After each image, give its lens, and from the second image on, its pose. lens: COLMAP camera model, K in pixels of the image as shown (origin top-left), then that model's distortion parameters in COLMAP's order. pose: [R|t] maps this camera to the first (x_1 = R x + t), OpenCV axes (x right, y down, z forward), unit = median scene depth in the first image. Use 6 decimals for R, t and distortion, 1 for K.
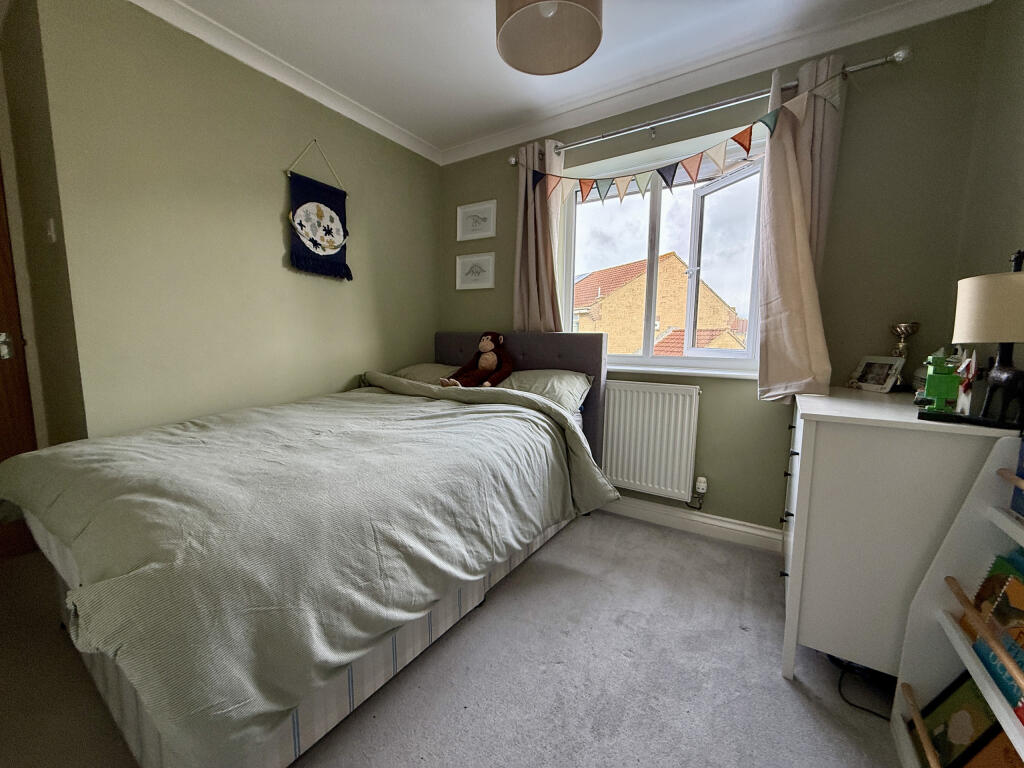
lens RADIAL K [[408.3, 0, 510.5], [0, 408.3, 383.1], [0, 0, 1]] dist [0.001298, 0.000311]
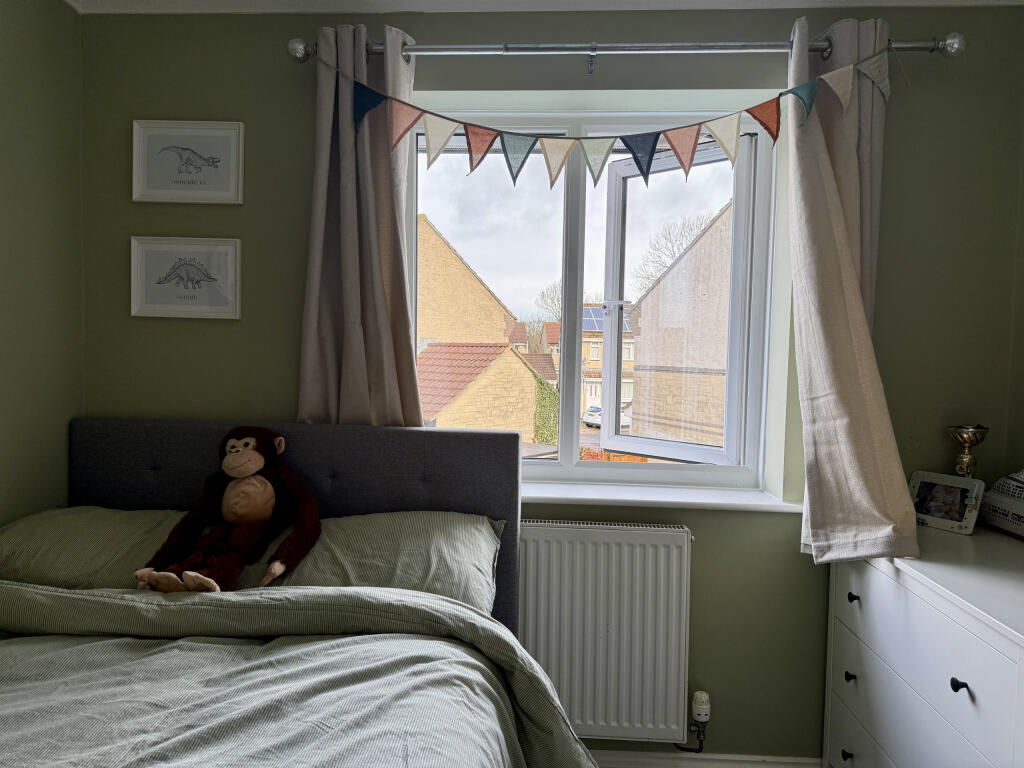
lens RADIAL K [[718.3, 0, 510.9], [0, 718.3, 386.9], [0, 0, 1]] dist [0.029910, -0.019600]
pose [[0.865428, -0.020740, 0.500604, -0.214700], [0.046933, 0.998105, -0.039784, -0.140917], [-0.498830, 0.057925, 0.864762, 0.232784]]
